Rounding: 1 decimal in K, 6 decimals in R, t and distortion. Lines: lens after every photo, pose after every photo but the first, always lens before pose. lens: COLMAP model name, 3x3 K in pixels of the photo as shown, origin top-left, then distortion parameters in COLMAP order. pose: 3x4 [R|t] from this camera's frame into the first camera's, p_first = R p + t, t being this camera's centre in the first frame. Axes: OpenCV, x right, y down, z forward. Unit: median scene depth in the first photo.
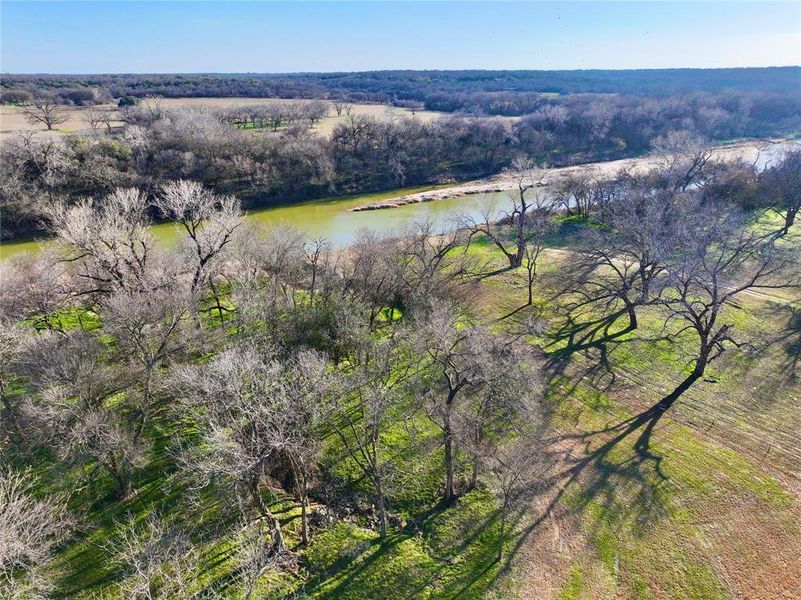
lens RADIAL K [[566.2, 0, 400.1], [0, 566.2, 302.1], [0, 0, 1]] dist [0.003956, 0.013714]
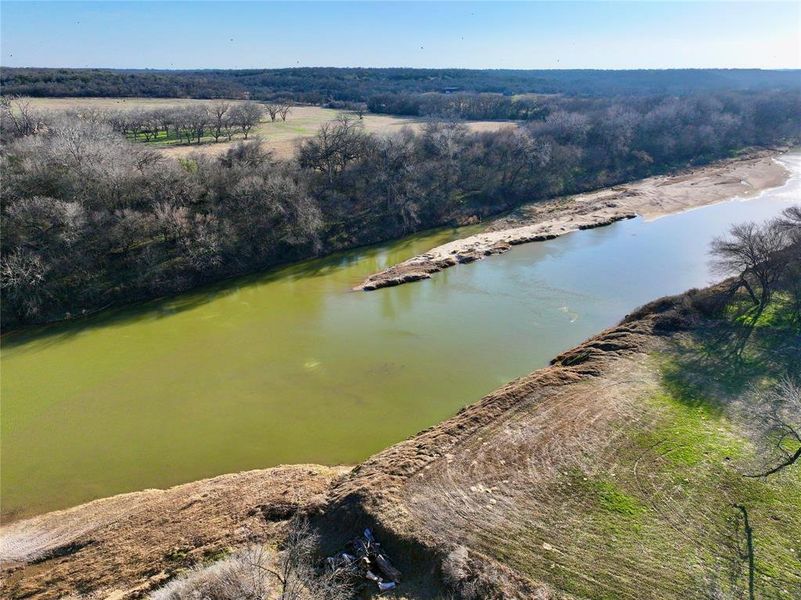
lens RADIAL K [[566.2, 0, 397.7], [0, 566.2, 299.6], [0, 0, 1]] dist [0.003956, 0.013714]
pose [[0.989057, -0.046870, 0.139888, -0.086992], [0.047108, 0.998889, 0.001611, -0.097027], [-0.139808, 0.004997, 0.990166, 0.251997]]
